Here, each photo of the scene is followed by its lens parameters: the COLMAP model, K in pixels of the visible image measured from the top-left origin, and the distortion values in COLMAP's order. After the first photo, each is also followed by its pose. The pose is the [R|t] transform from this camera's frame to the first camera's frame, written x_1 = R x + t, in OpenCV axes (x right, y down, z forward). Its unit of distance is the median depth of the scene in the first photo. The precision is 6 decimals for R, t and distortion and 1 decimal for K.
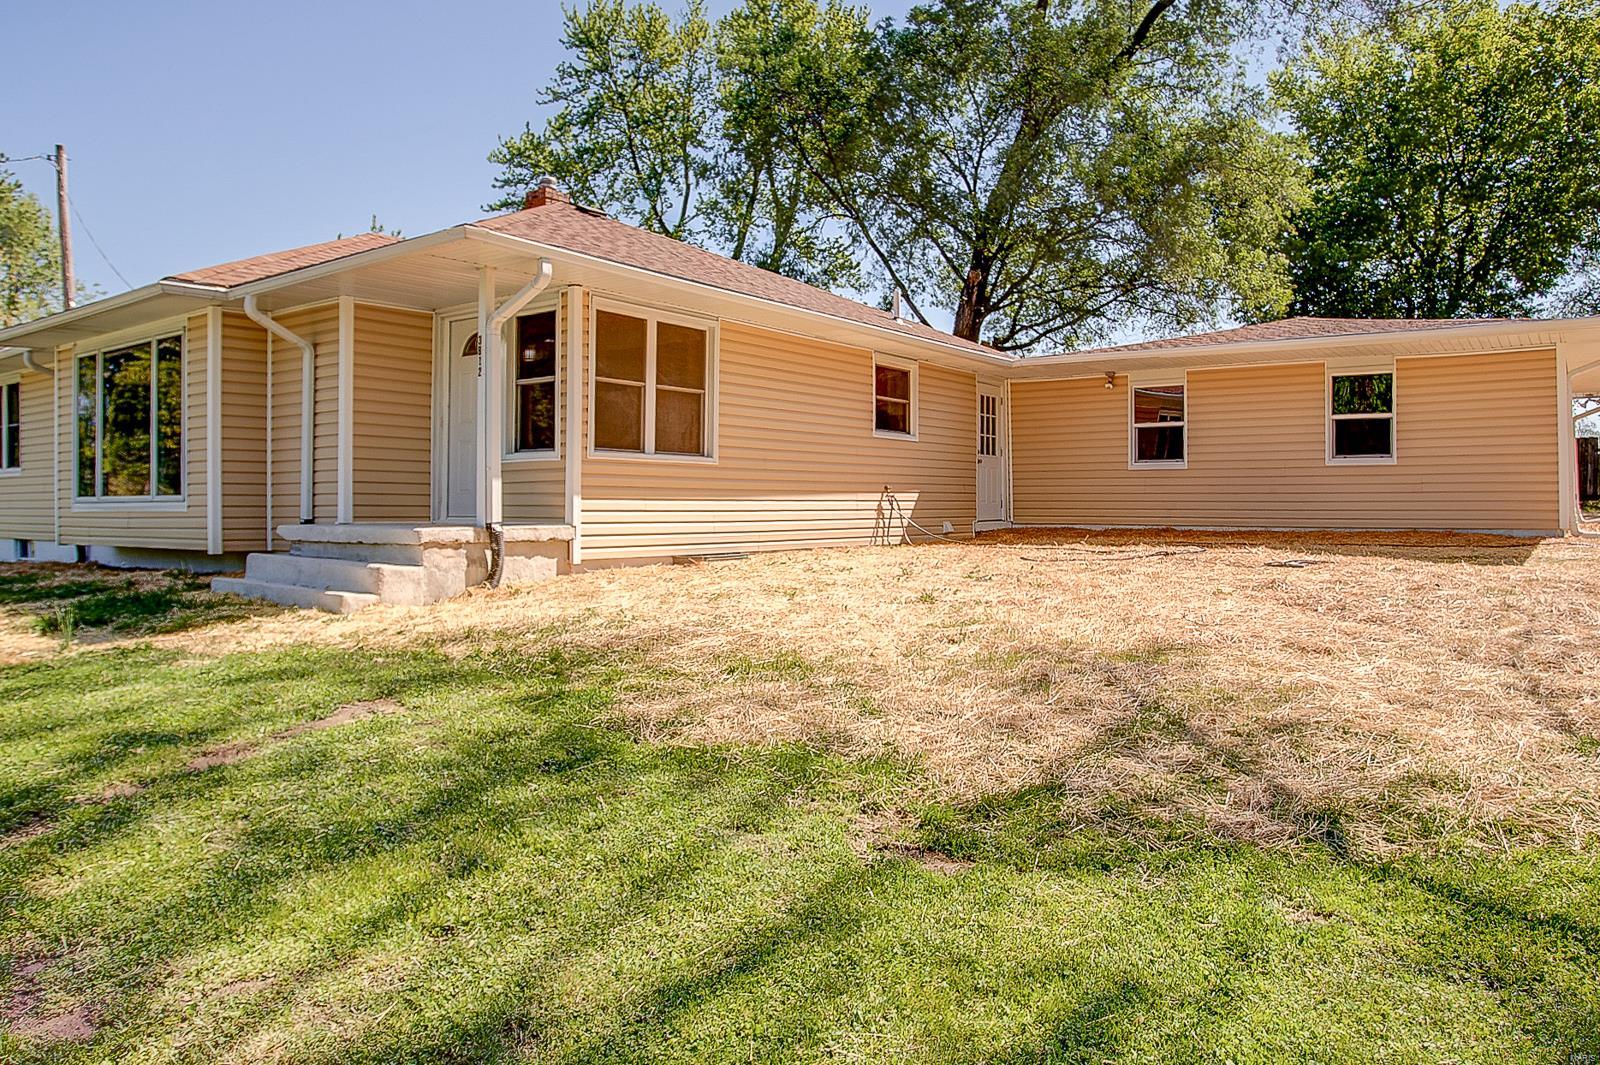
lens RADIAL K [[1100.0, 0, 805.1], [0, 1100.0, 480.4], [0, 0, 1]] dist [-0.062883, 0.001284]
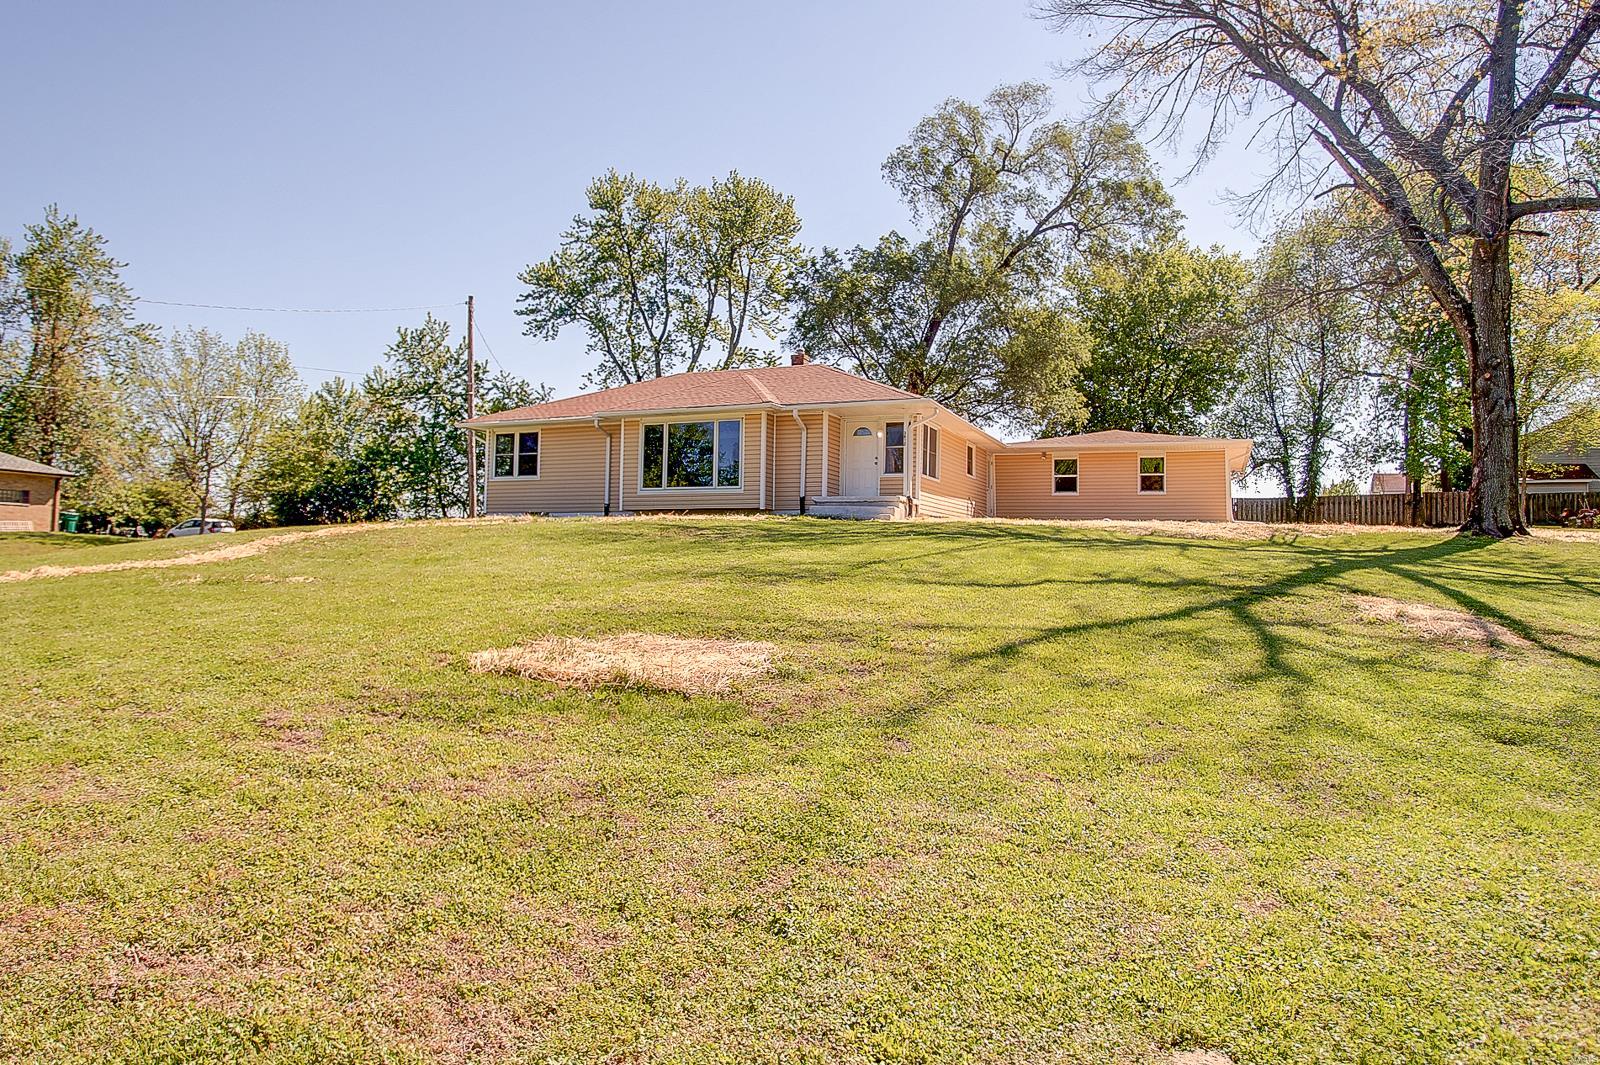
lens RADIAL K [[1100.0, 0, 805.1], [0, 1100.0, 480.4], [0, 0, 1]] dist [-0.062883, 0.001284]
pose [[0.961576, 0.029620, 0.272938, -0.515497], [-0.011203, 0.997568, -0.068793, 0.075822], [-0.274312, 0.063092, 0.959569, -0.646141]]
